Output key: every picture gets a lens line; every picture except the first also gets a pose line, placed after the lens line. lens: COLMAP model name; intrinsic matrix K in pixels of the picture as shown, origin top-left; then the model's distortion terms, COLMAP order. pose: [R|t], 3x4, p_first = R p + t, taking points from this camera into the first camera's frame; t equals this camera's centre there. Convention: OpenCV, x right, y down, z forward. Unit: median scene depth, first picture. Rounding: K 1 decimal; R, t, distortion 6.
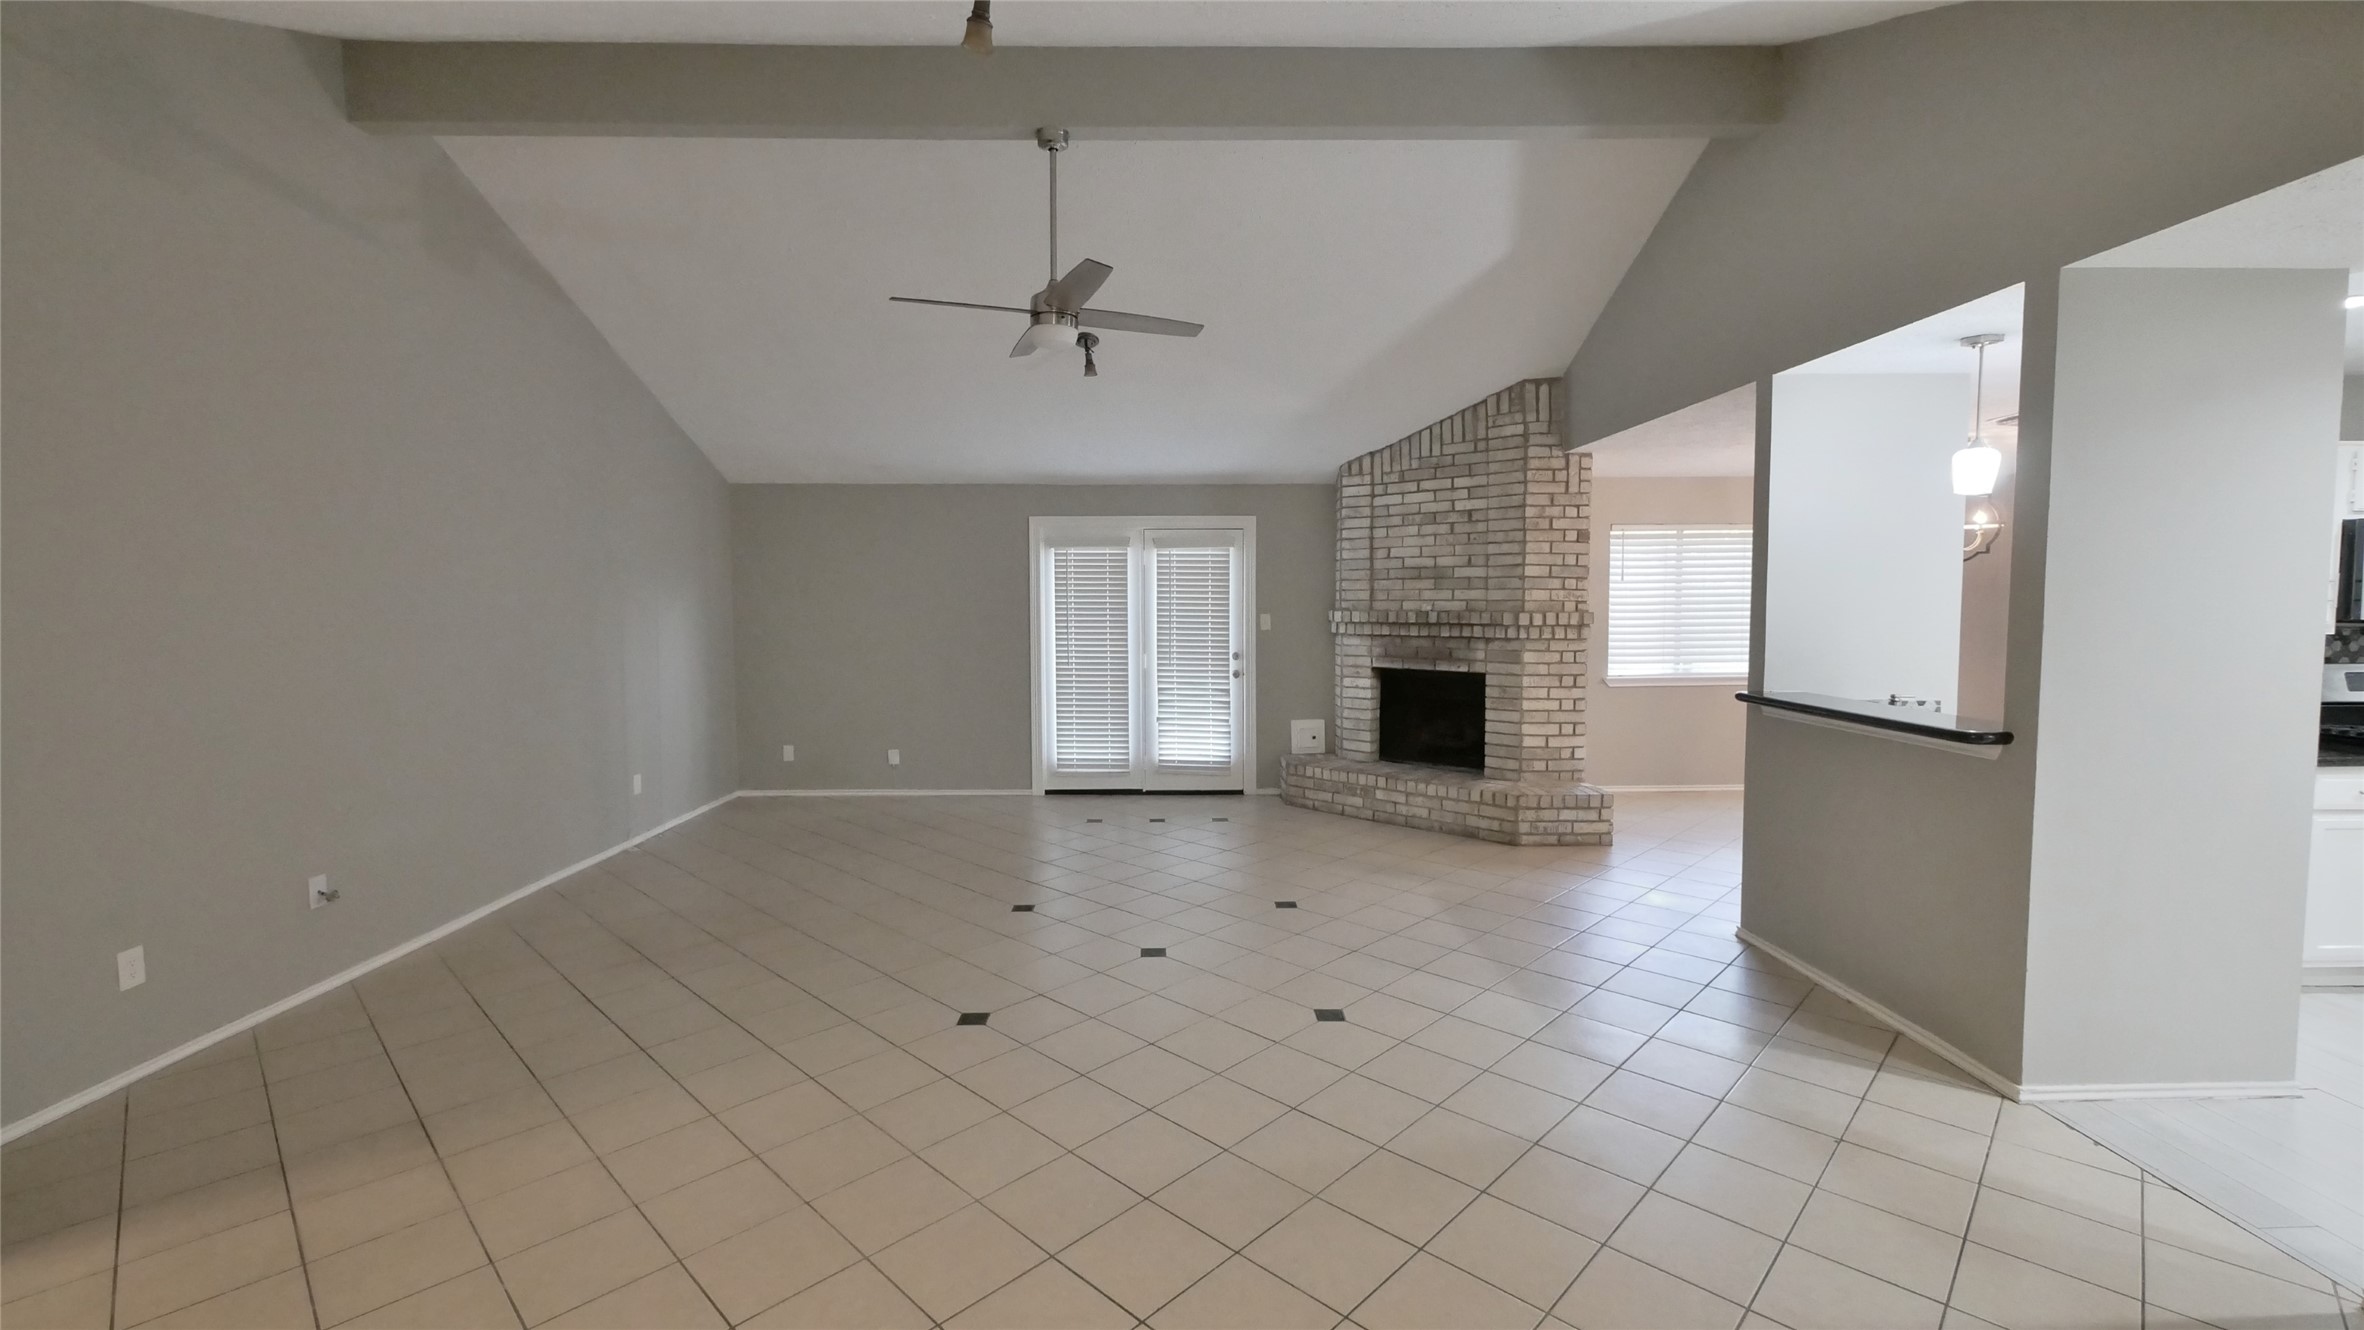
lens RADIAL K [[989.3, 0, 1180.8], [0, 989.3, 648.2], [0, 0, 1]] dist [-0.001412, -0.000236]
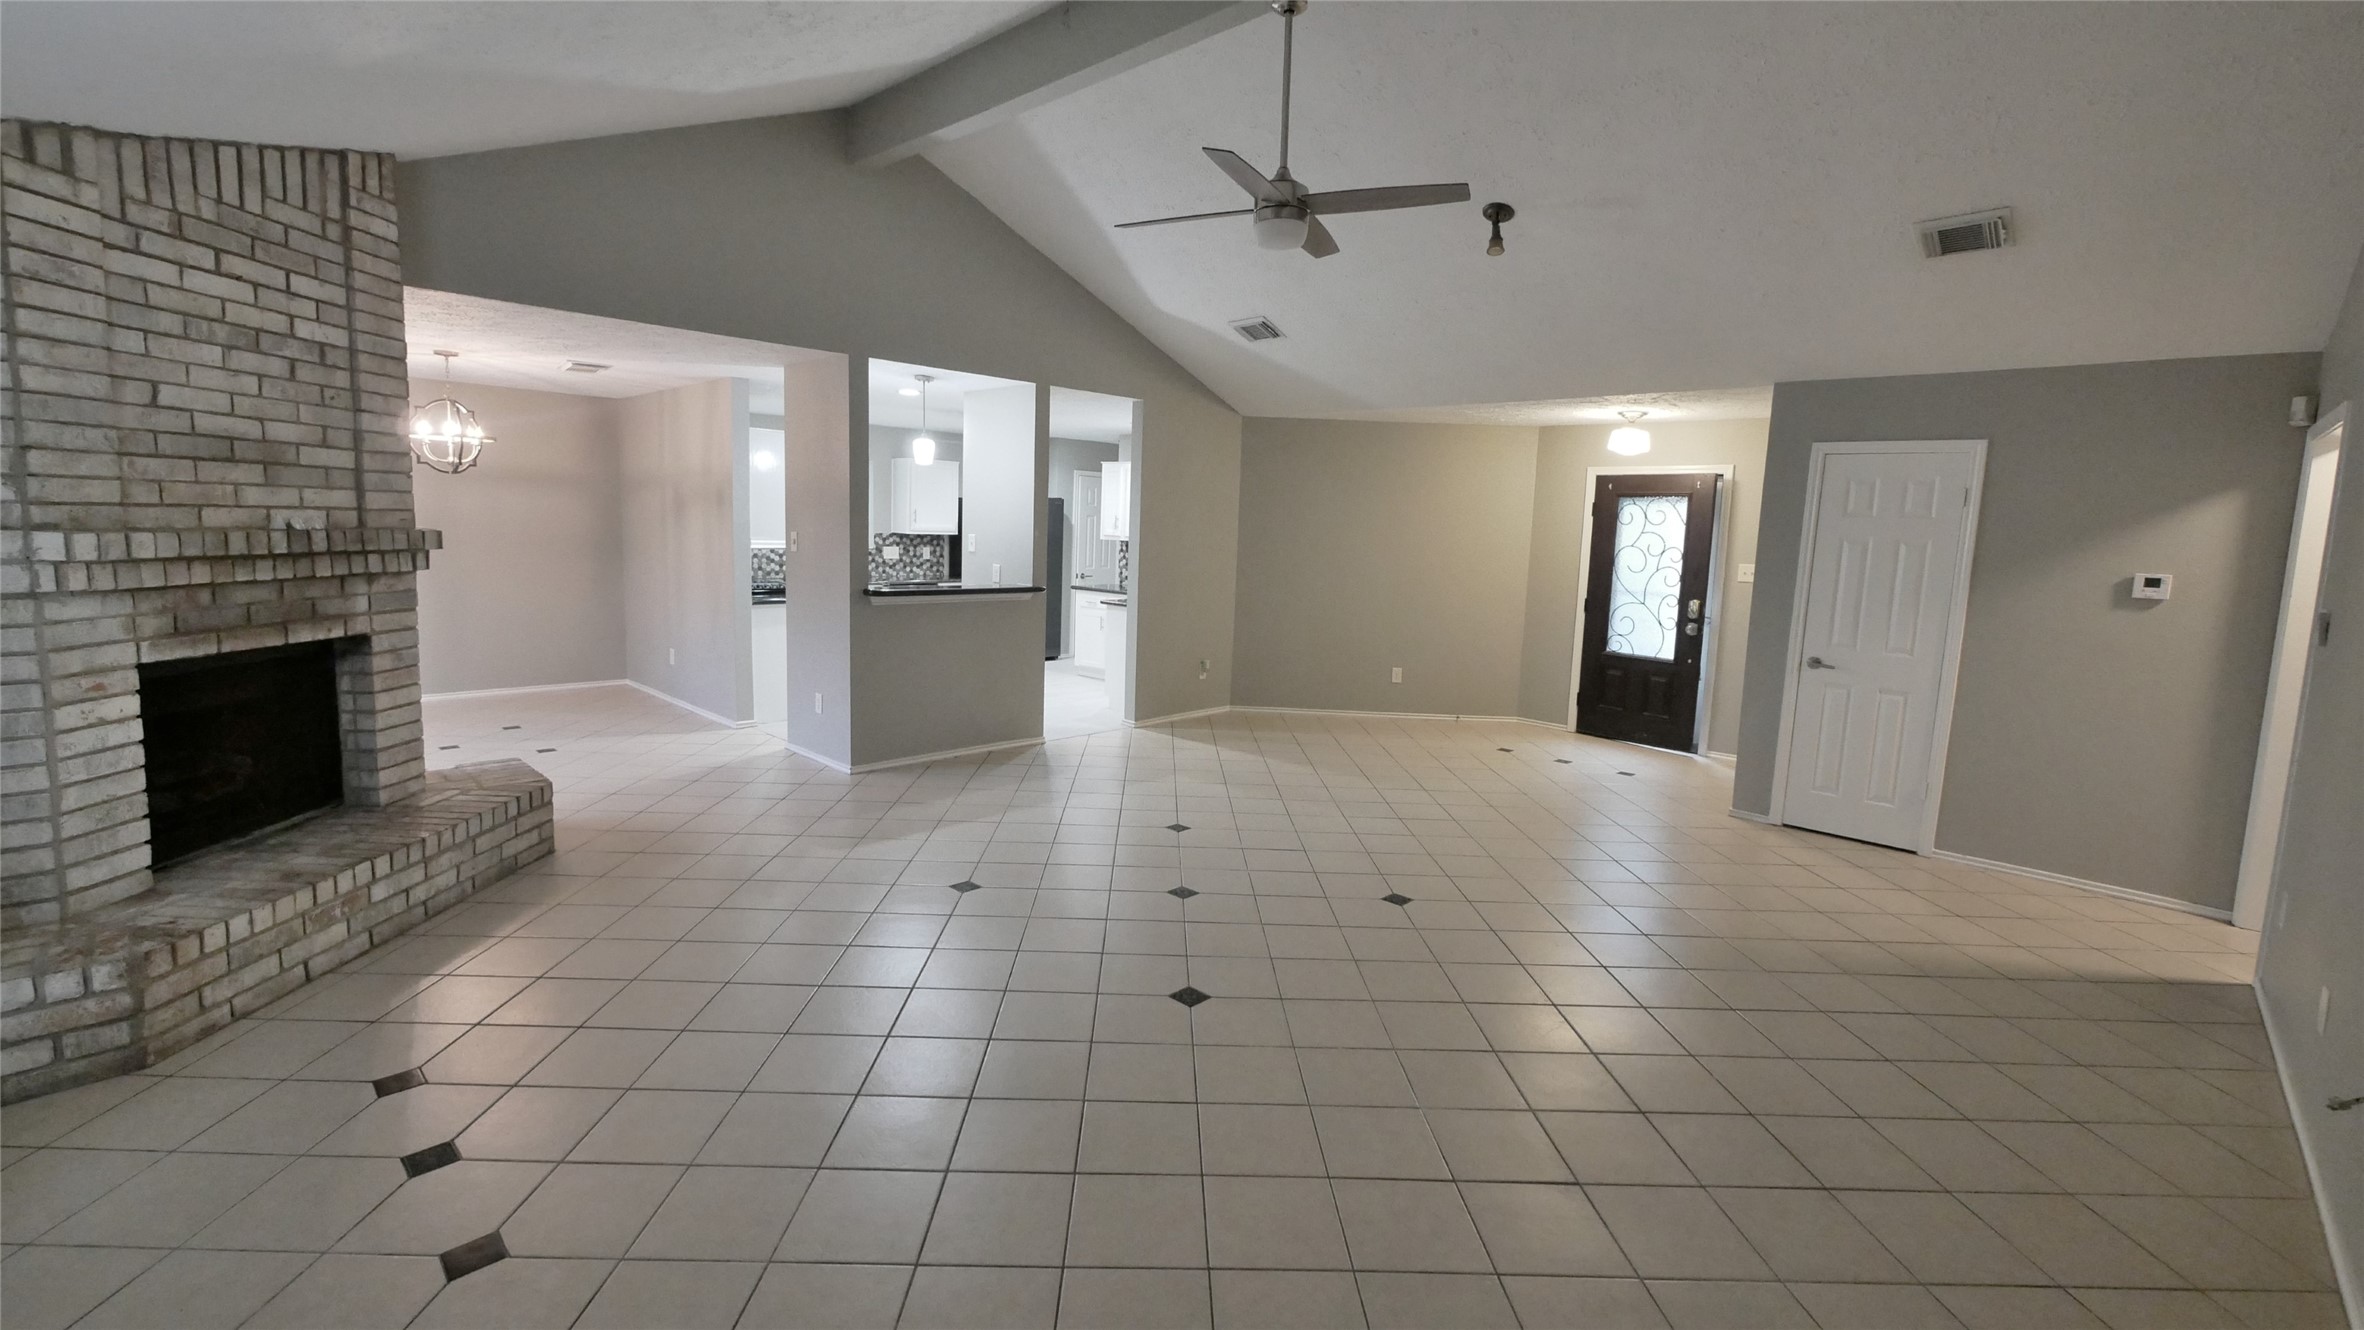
lens RADIAL K [[998.5, 0, 1148.8], [0, 998.5, 627.1], [0, 0, 1]] dist [0.000664, 0.000077]
pose [[-0.686709, -0.092431, 0.721032, -0.435036], [0.006735, 0.991032, 0.133457, -0.054393], [-0.726901, 0.096503, -0.679928, 1.054721]]
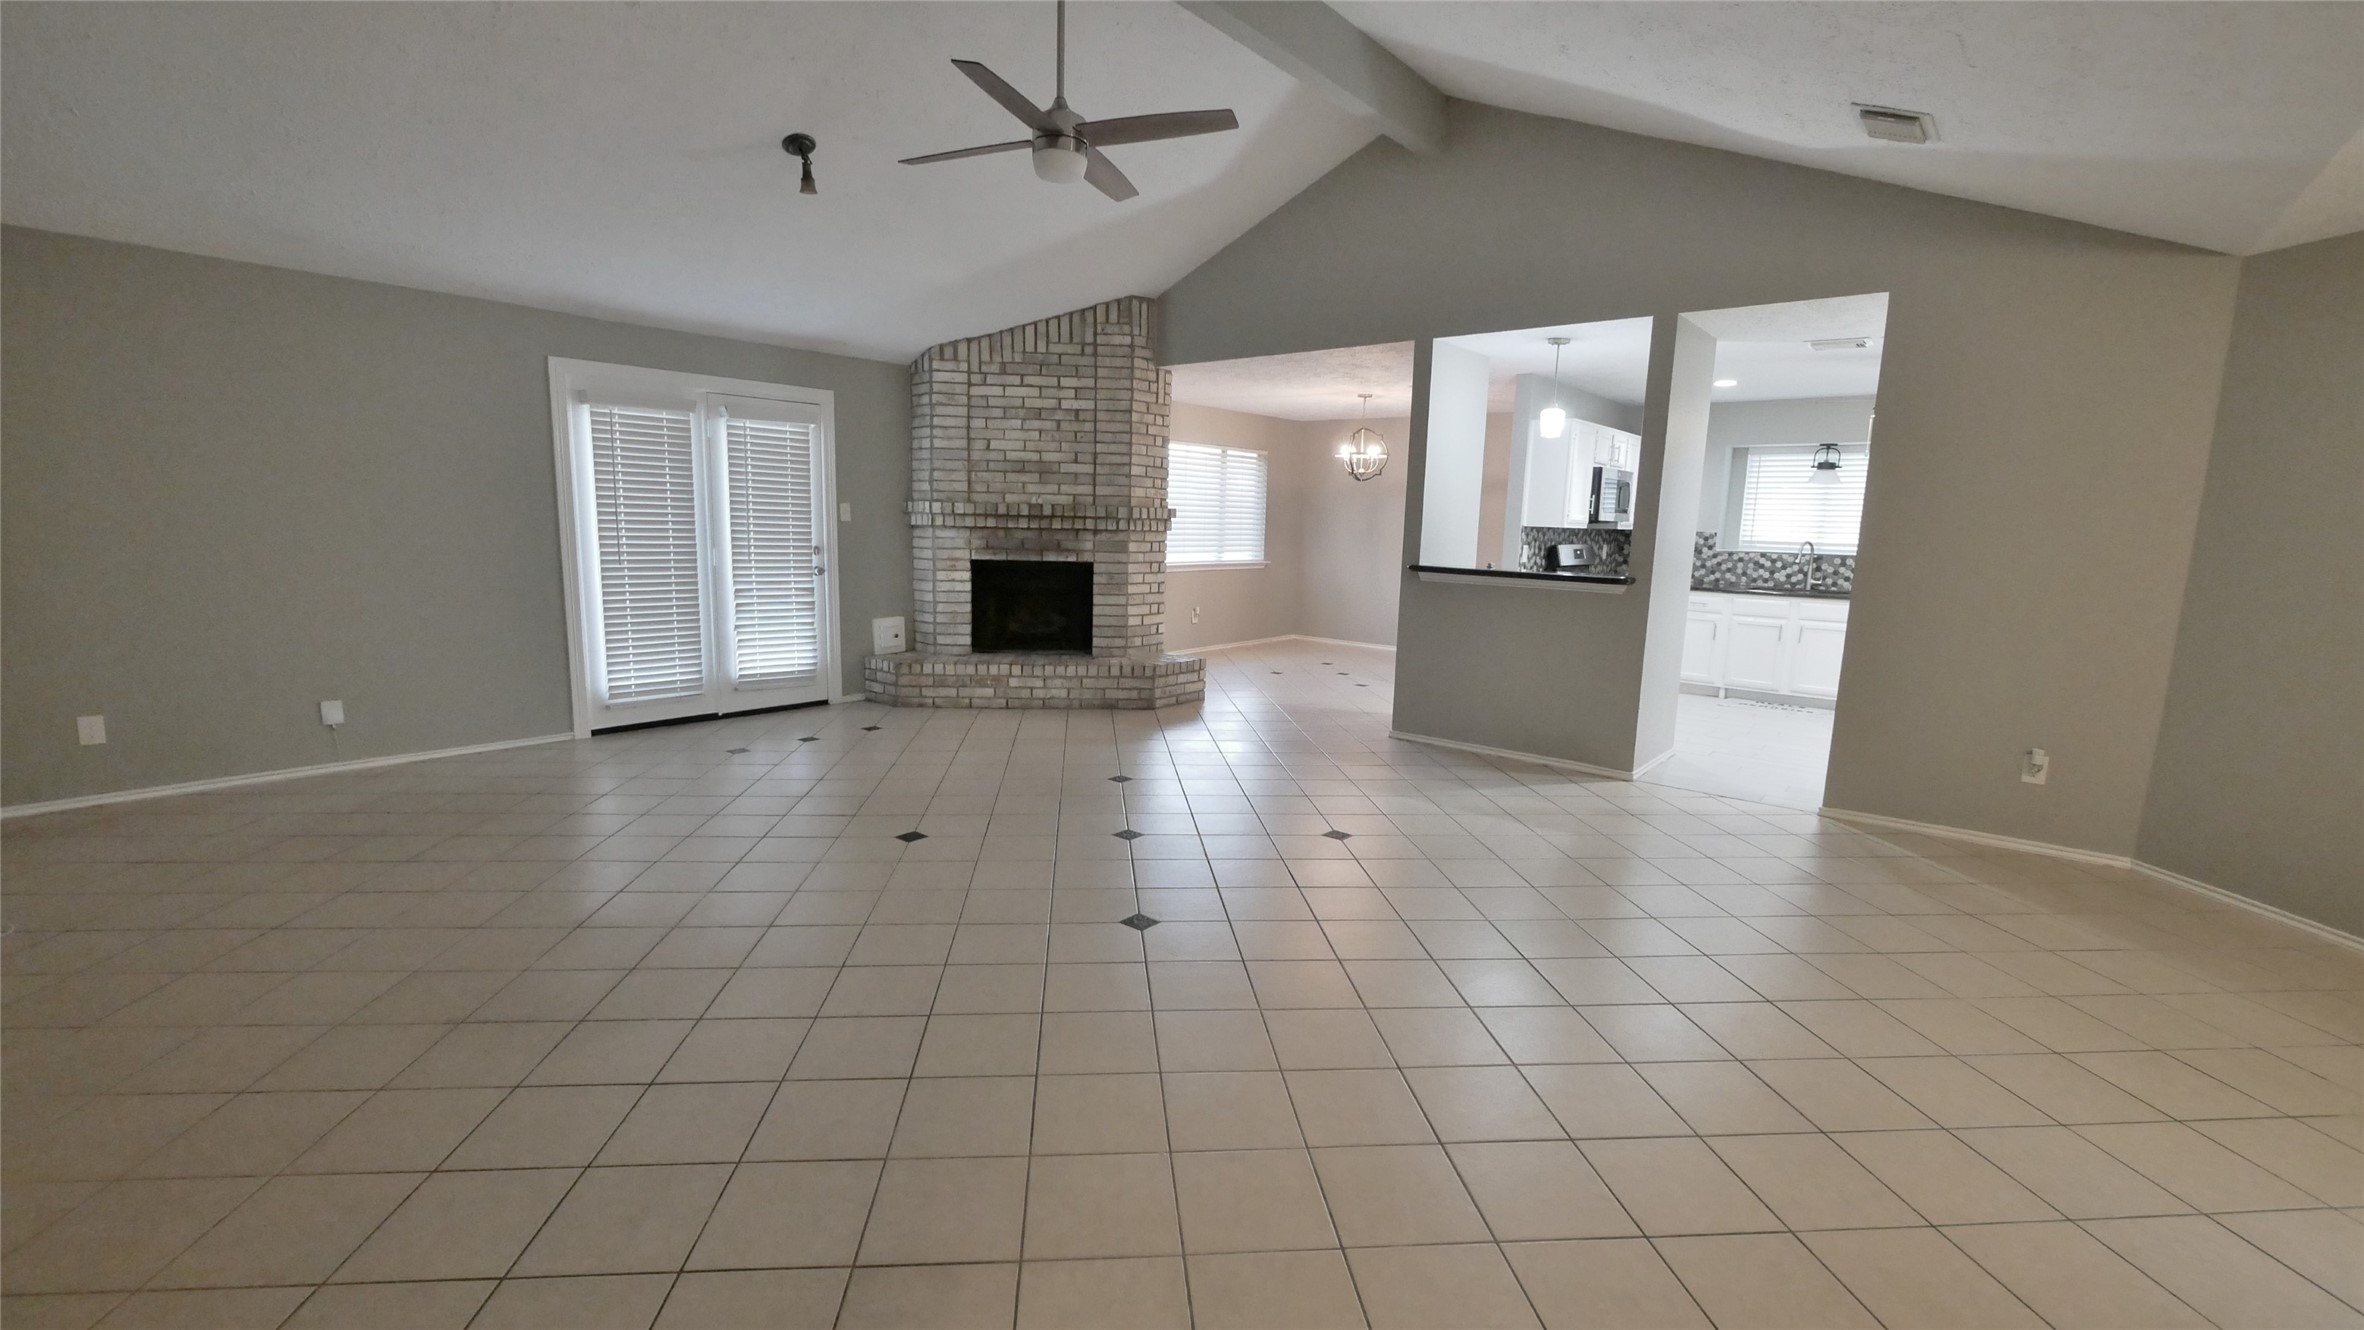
lens RADIAL K [[989.3, 0, 1180.8], [0, 989.3, 648.2], [0, 0, 1]] dist [-0.001412, -0.000236]
pose [[0.661105, -0.080187, 0.745996, -0.451654], [0.010044, 0.995129, 0.098066, 0.013464], [-0.750226, -0.057339, 0.658690, 0.194384]]
